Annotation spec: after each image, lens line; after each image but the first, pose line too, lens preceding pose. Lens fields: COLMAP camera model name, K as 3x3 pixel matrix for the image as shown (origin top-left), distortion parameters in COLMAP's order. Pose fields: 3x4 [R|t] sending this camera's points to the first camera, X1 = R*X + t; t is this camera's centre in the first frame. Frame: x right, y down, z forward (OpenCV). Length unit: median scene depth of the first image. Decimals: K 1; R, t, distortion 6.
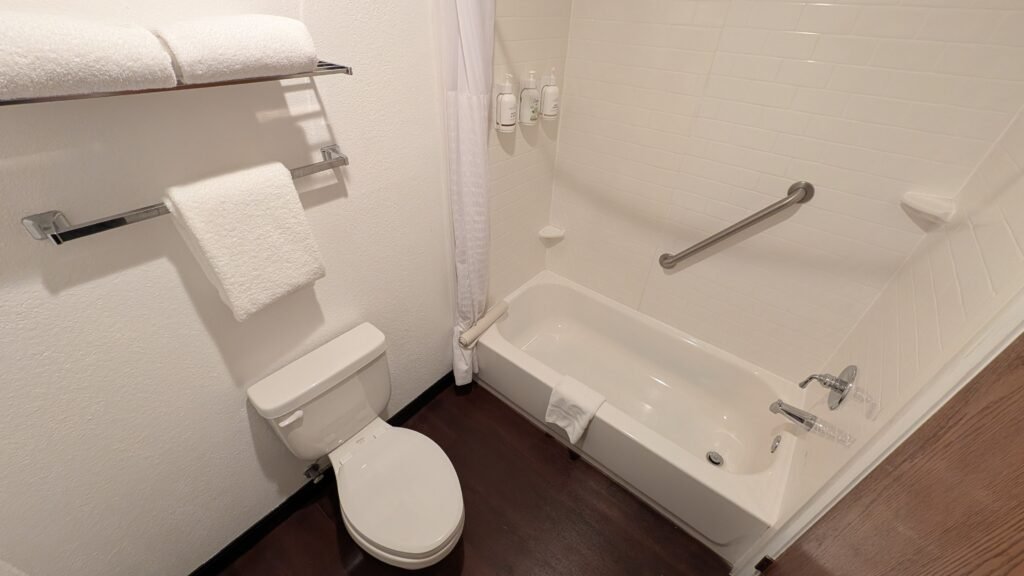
lens RADIAL K [[396.5, 0, 512.0], [0, 396.5, 288.0], [0, 0, 1]] dist [-0.001302, -0.000219]
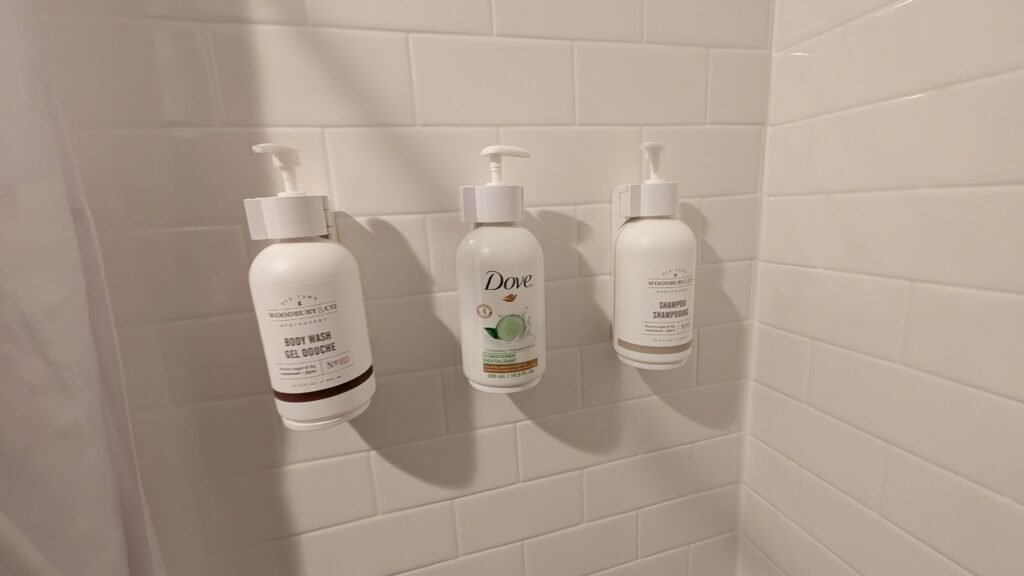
lens RADIAL K [[396.5, 0, 512.0], [0, 396.5, 288.0], [0, 0, 1]] dist [-0.001302, -0.000219]
pose [[0.807167, 0.037056, -0.589160, 0.164283], [-0.274320, 0.907270, -0.318762, -0.387589], [0.522715, 0.418912, 0.742484, 0.815796]]
